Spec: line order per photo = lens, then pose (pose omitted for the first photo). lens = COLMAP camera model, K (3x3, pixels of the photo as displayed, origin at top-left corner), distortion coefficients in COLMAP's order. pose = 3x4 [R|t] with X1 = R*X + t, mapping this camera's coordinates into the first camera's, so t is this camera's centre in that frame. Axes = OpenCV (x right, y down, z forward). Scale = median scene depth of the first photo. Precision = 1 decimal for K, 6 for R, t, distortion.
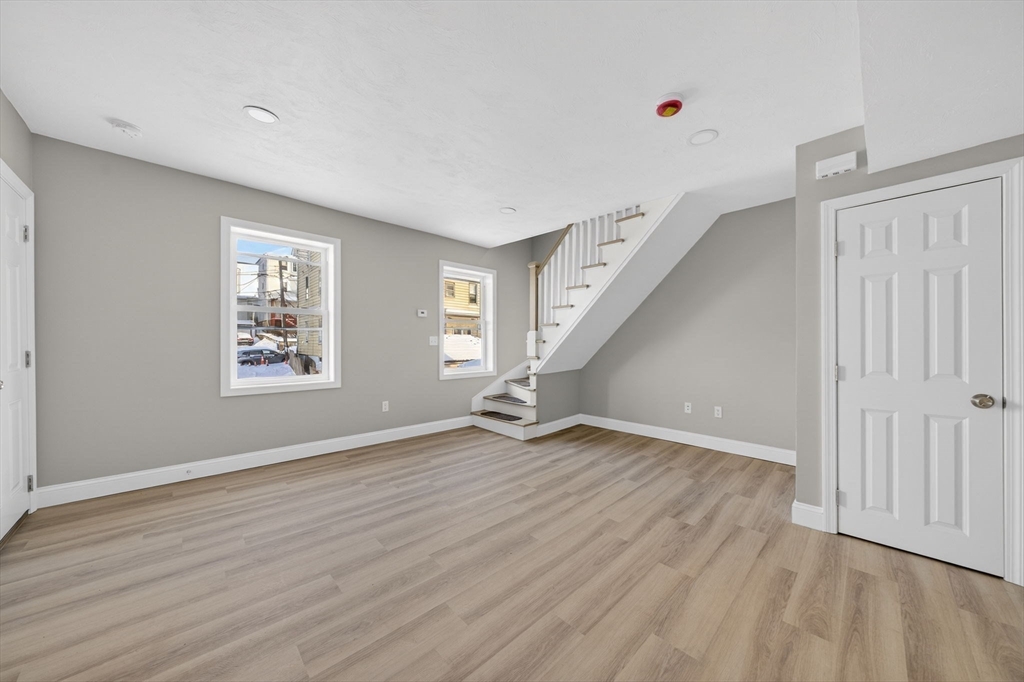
lens RADIAL K [[354.4, 0, 521.1], [0, 354.4, 341.2], [0, 0, 1]] dist [-0.001019, -0.000074]
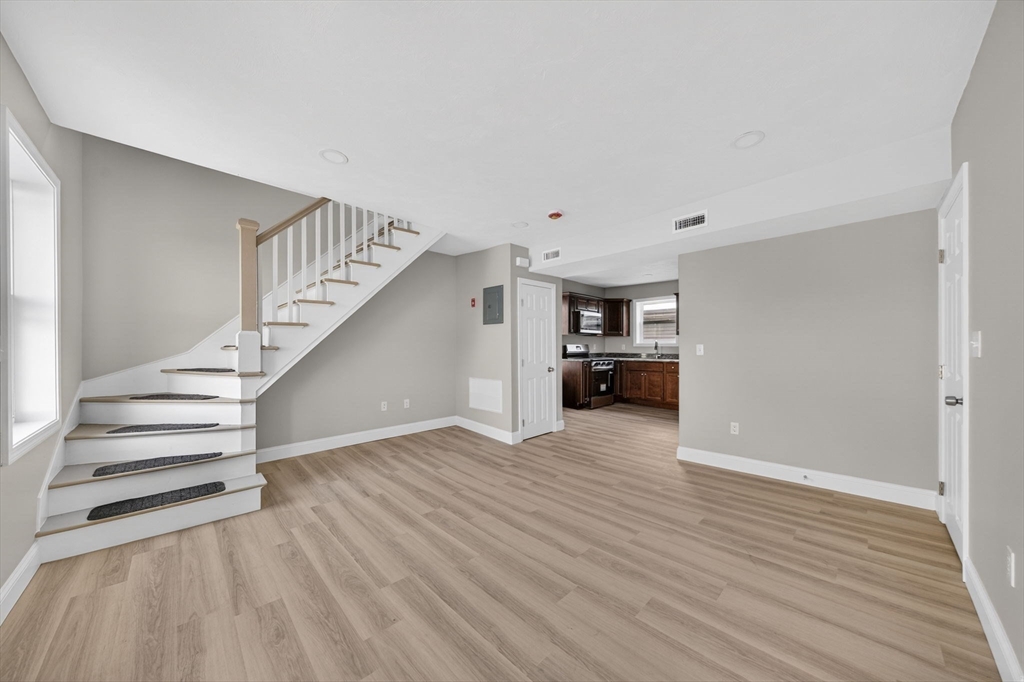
lens RADIAL K [[350.7, 0, 510.4], [0, 350.7, 346.4], [0, 0, 1]] dist [-0.001743, -0.000118]
pose [[-0.000360, -0.003846, 0.999993, -0.755561], [-0.003333, 0.999987, 0.003845, -0.009279], [-0.999994, -0.003331, -0.000373, 0.703732]]
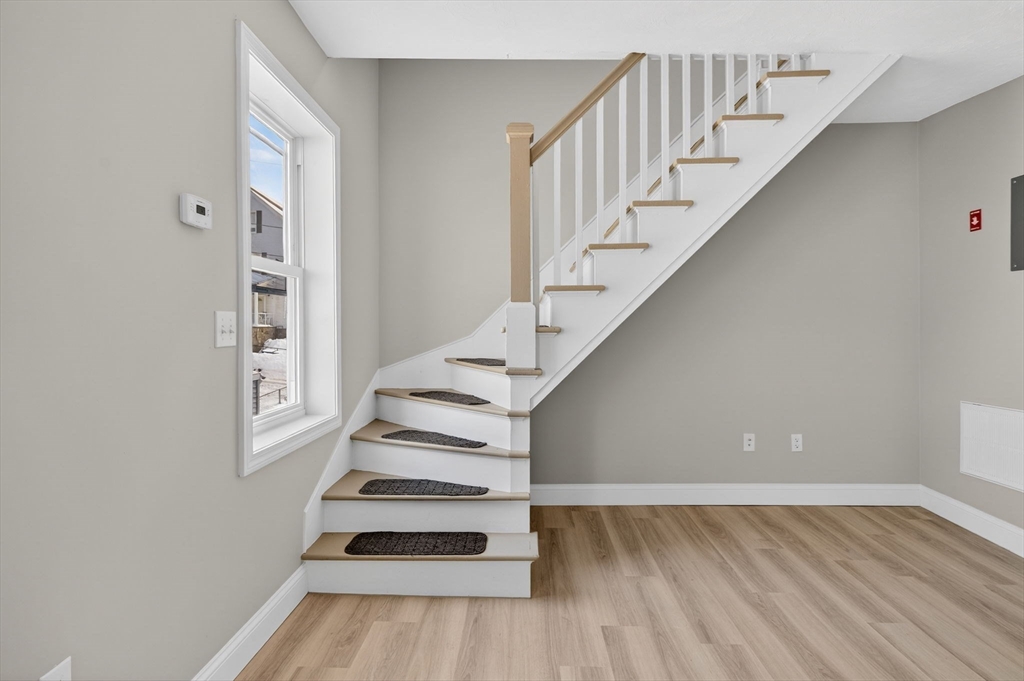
lens RADIAL K [[514.3, 0, 510.5], [0, 514.3, 335.8], [0, 0, 1]] dist [-0.001383, -0.000060]
pose [[0.711680, -0.011014, 0.702417, -0.479603], [0.002299, 0.999908, 0.013349, -0.001156], [-0.702500, -0.007886, 0.711640, 0.789518]]
